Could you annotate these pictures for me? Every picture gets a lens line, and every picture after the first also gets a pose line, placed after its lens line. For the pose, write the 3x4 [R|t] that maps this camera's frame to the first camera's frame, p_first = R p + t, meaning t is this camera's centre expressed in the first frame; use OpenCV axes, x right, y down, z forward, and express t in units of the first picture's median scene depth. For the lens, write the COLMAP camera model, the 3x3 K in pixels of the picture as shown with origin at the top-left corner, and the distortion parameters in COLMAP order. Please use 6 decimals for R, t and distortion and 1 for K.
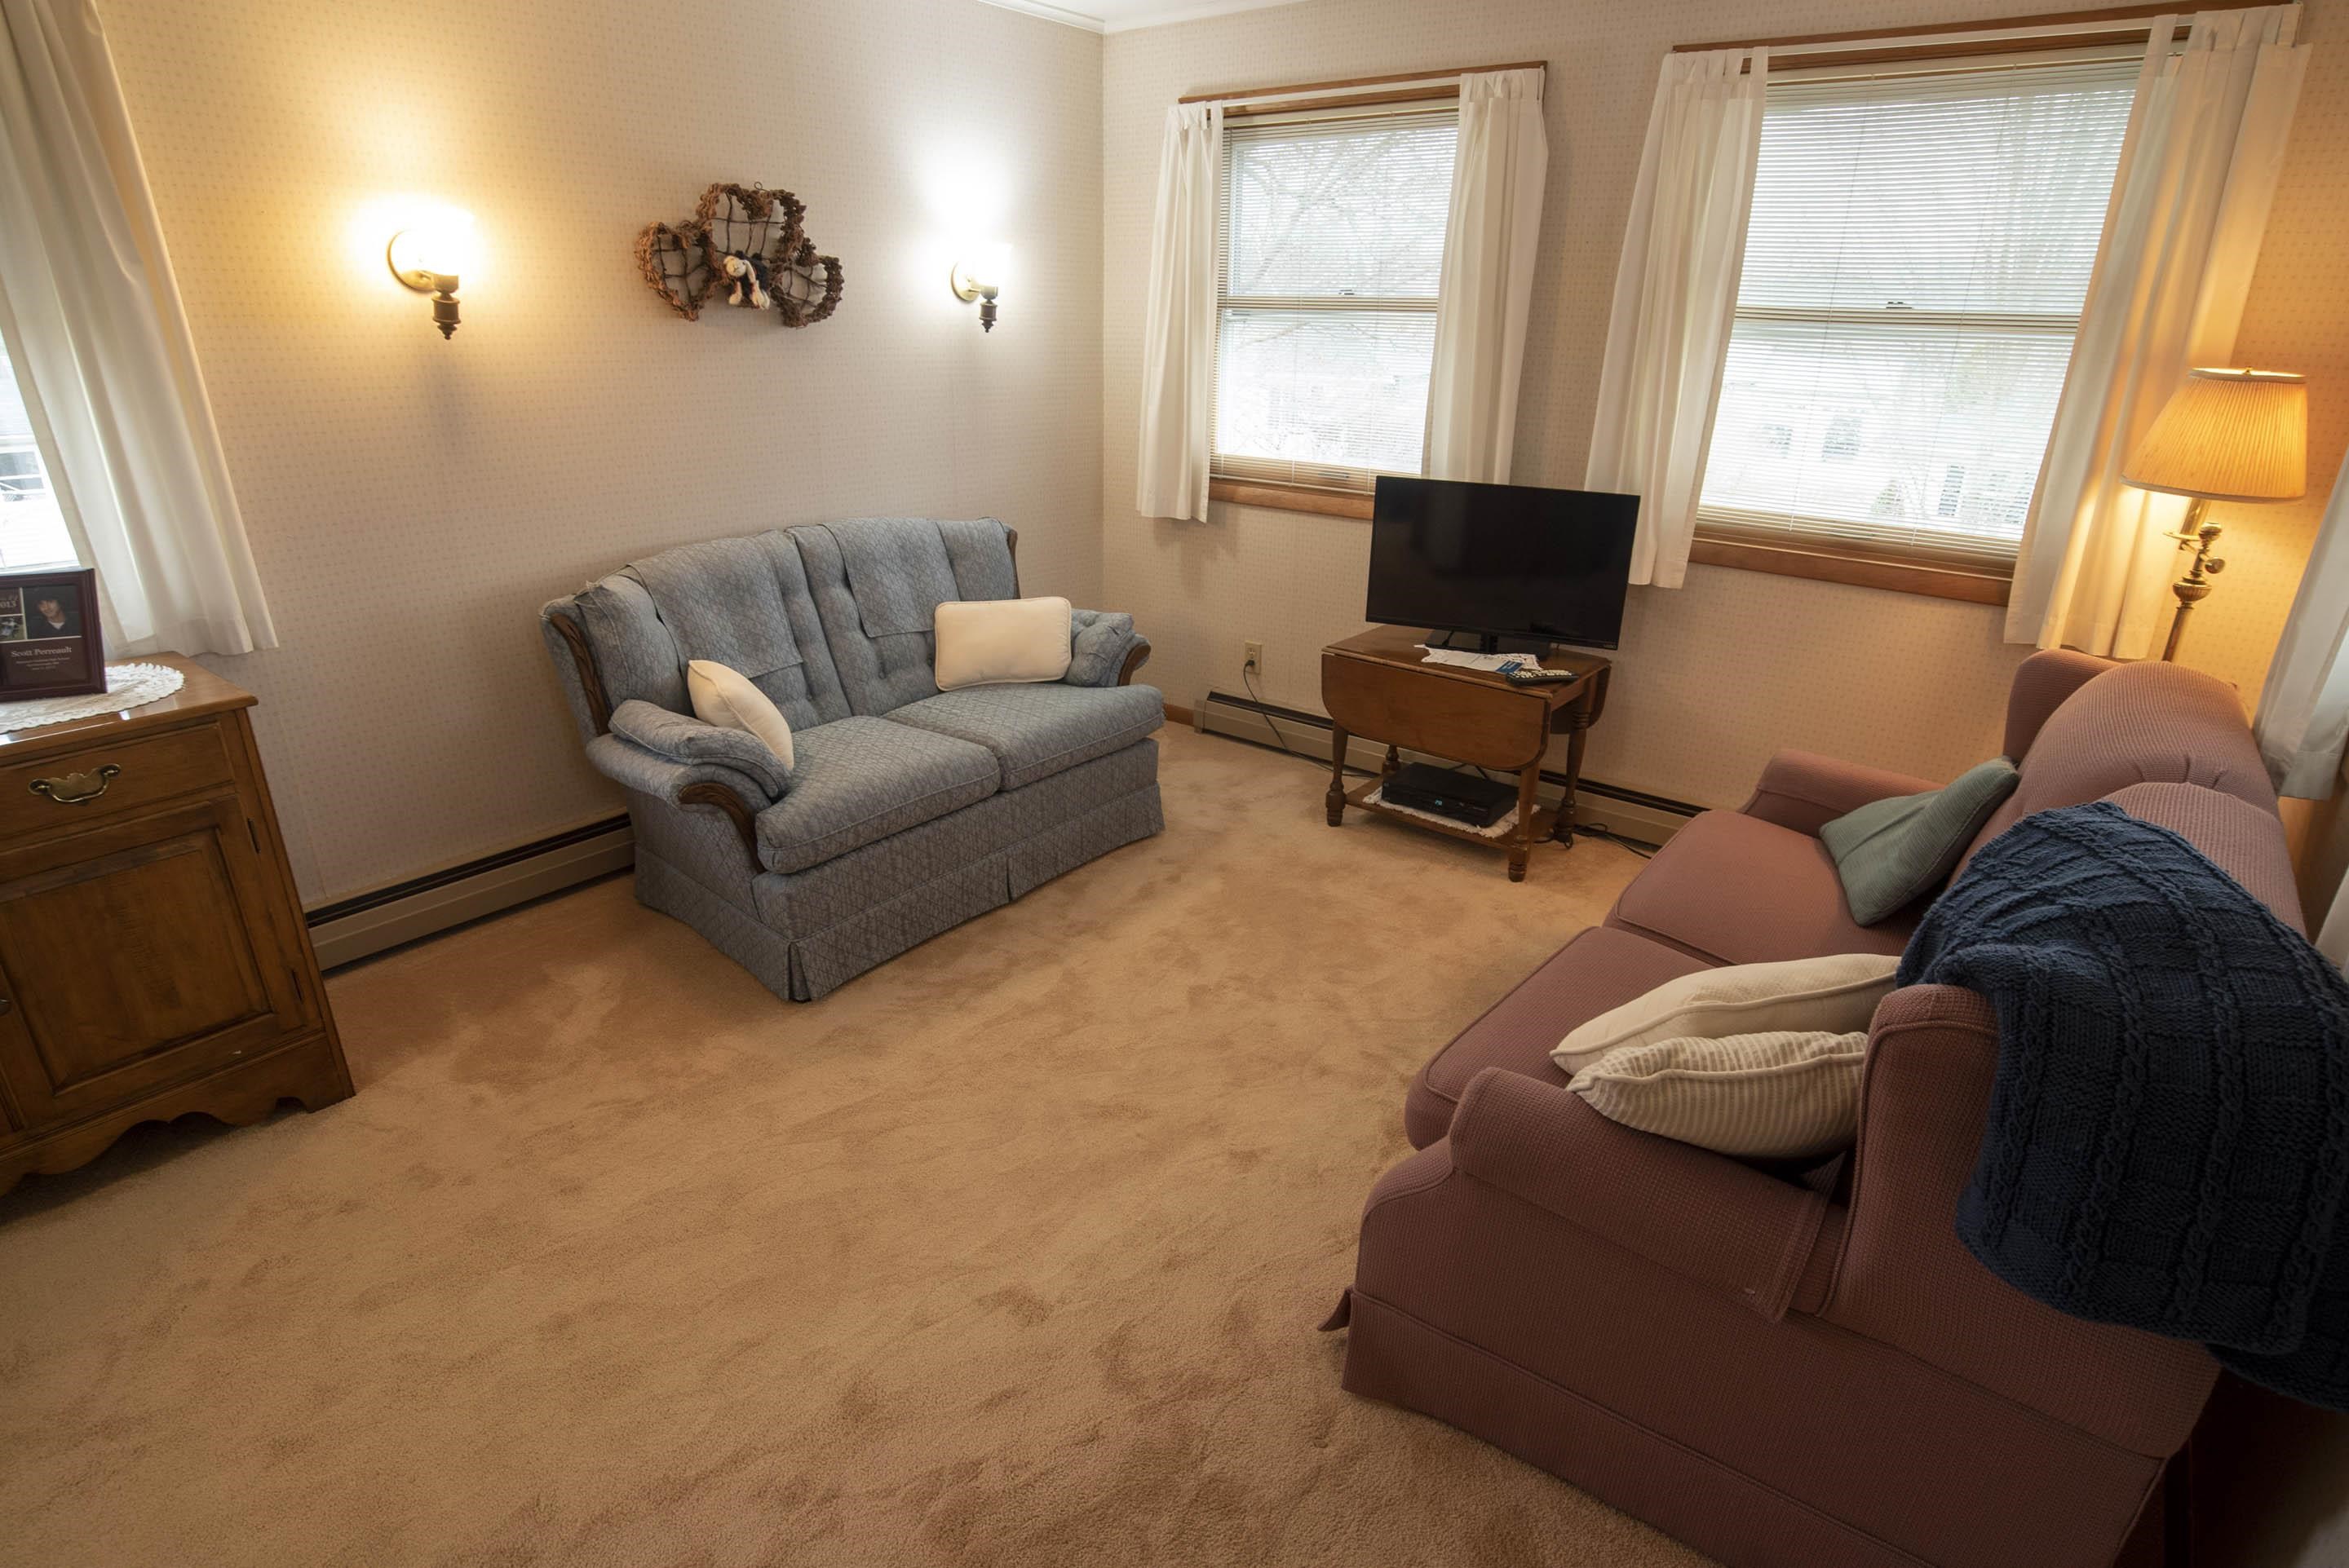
lens RADIAL K [[1197.6, 0, 1174.5], [0, 1197.6, 784.0], [0, 0, 1]] dist [-0.063466, 0.018942]
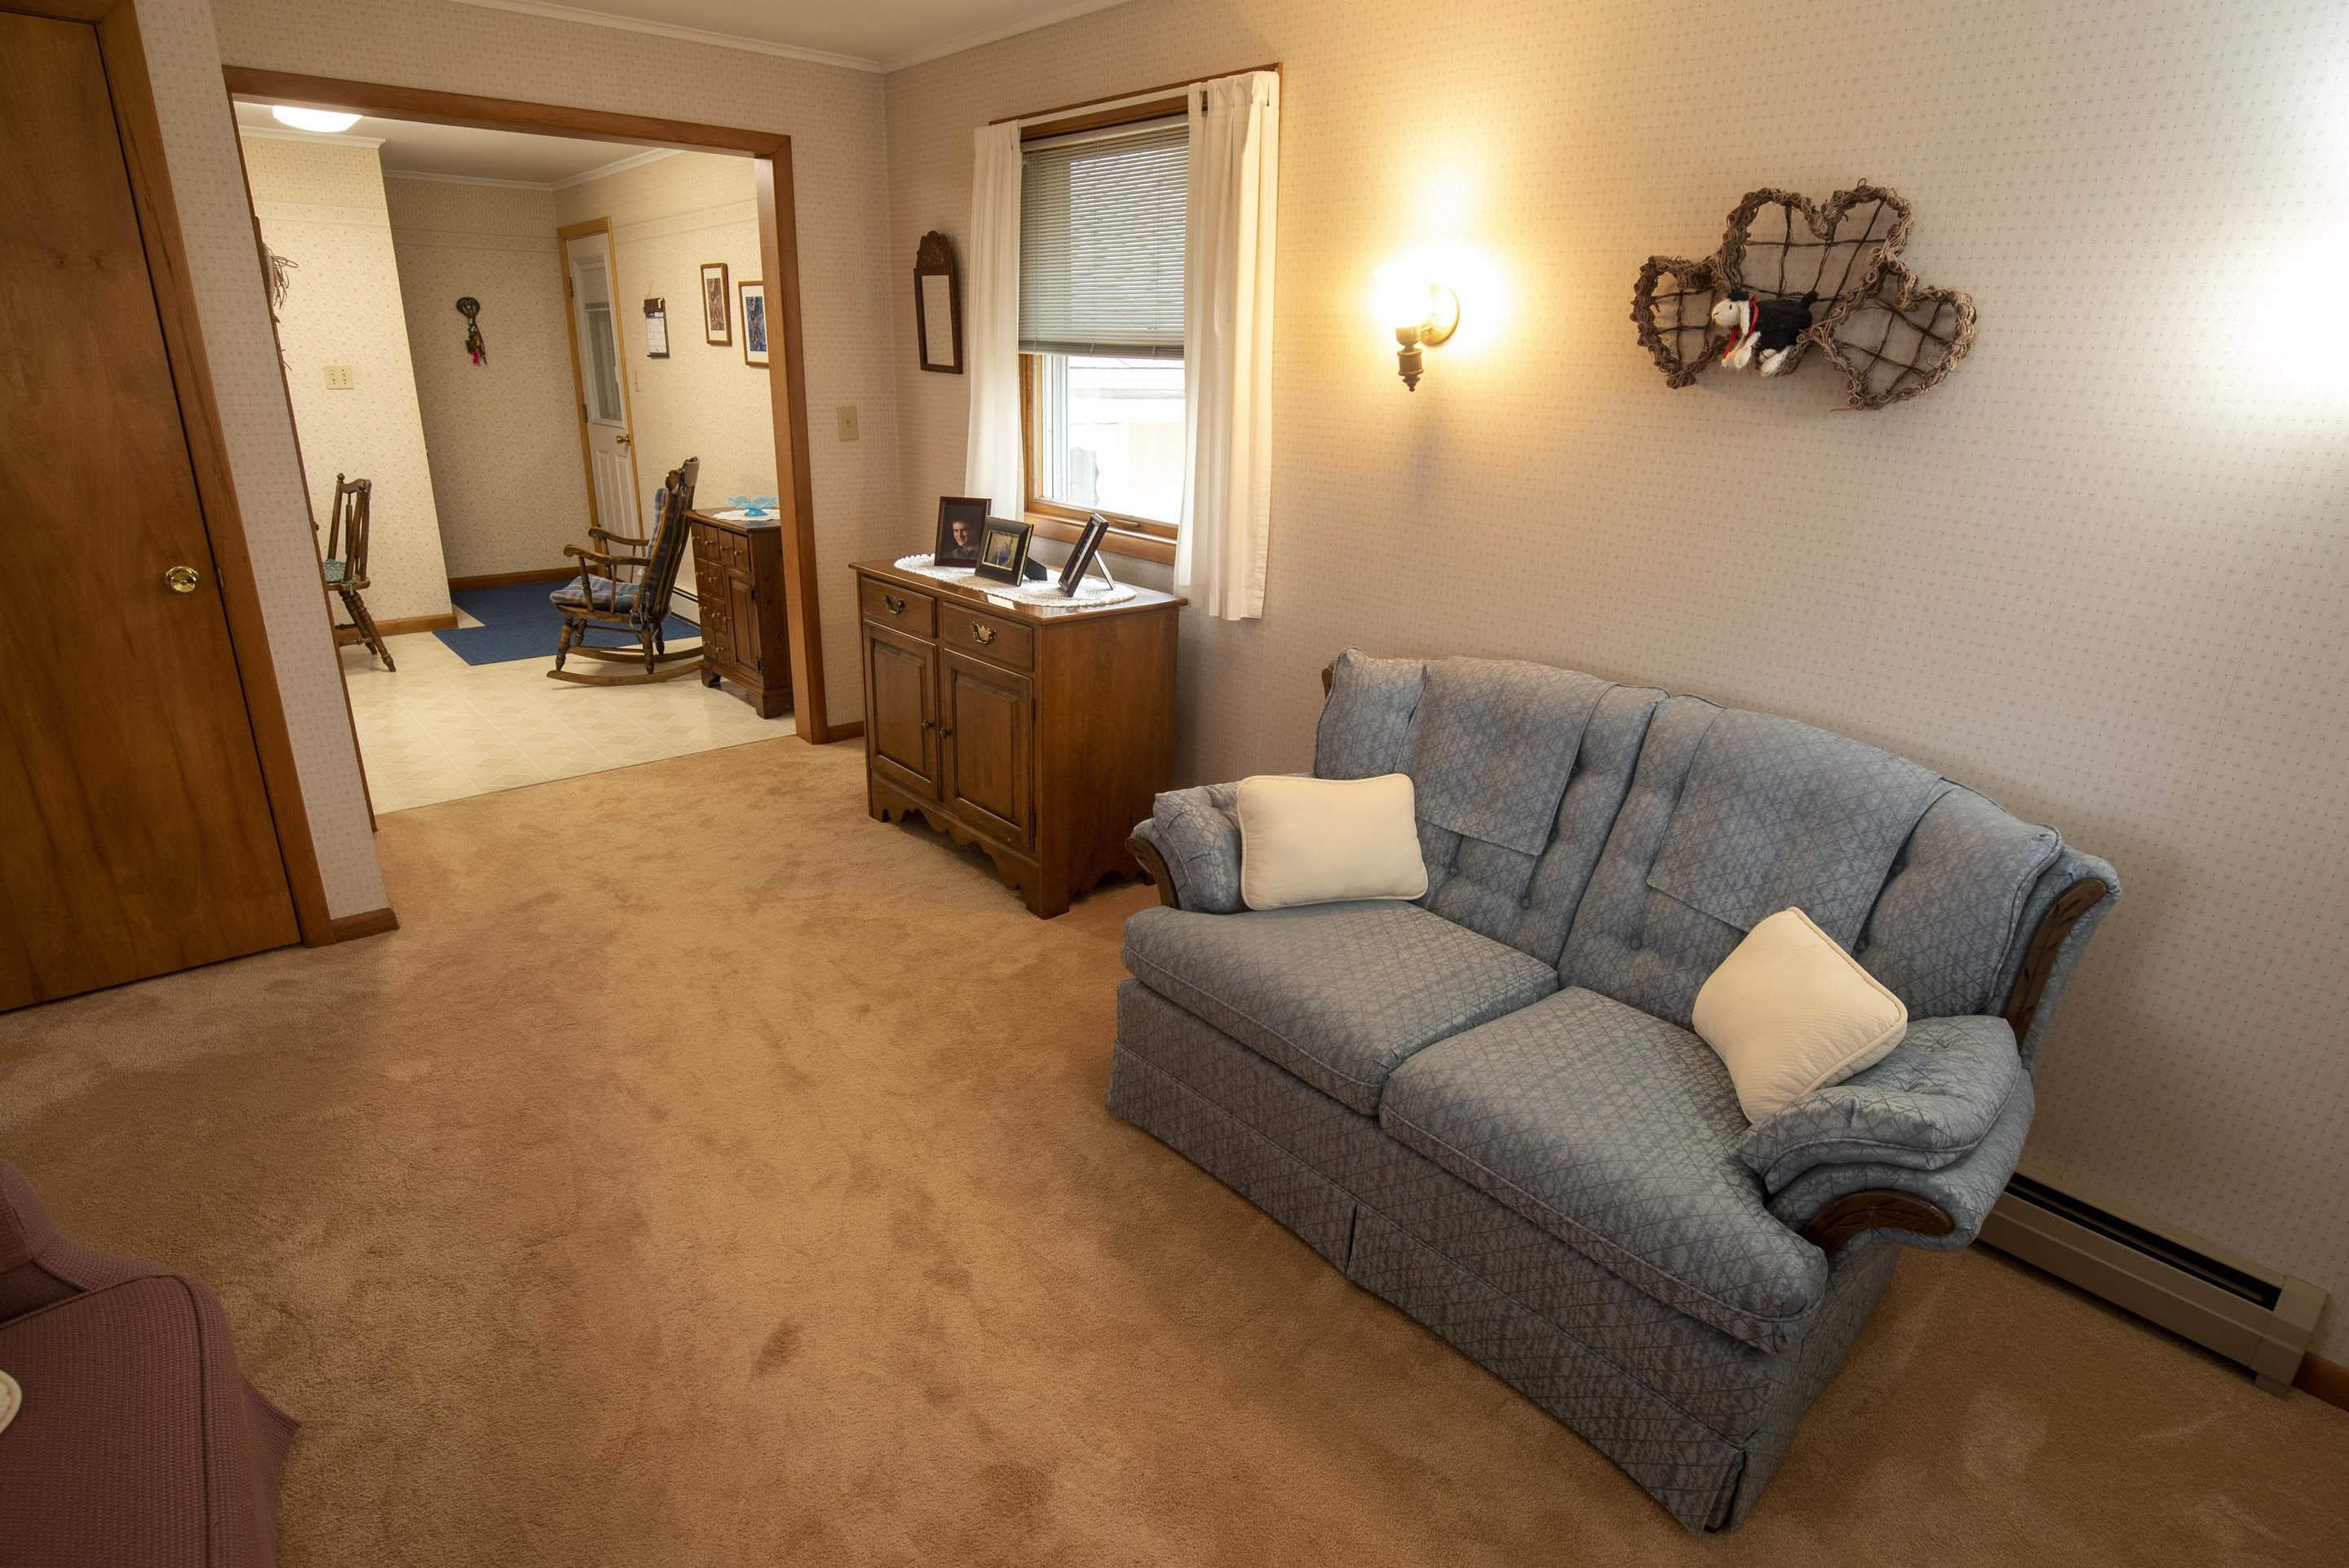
lens RADIAL K [[1197.6, 0, 1174.5], [0, 1197.6, 784.0], [0, 0, 1]] dist [-0.063466, 0.018942]
pose [[-0.186277, 0.312284, -0.931547, 0.401411], [-0.385813, 0.848730, 0.361670, -0.329194], [0.903576, 0.426774, -0.037616, 0.848414]]
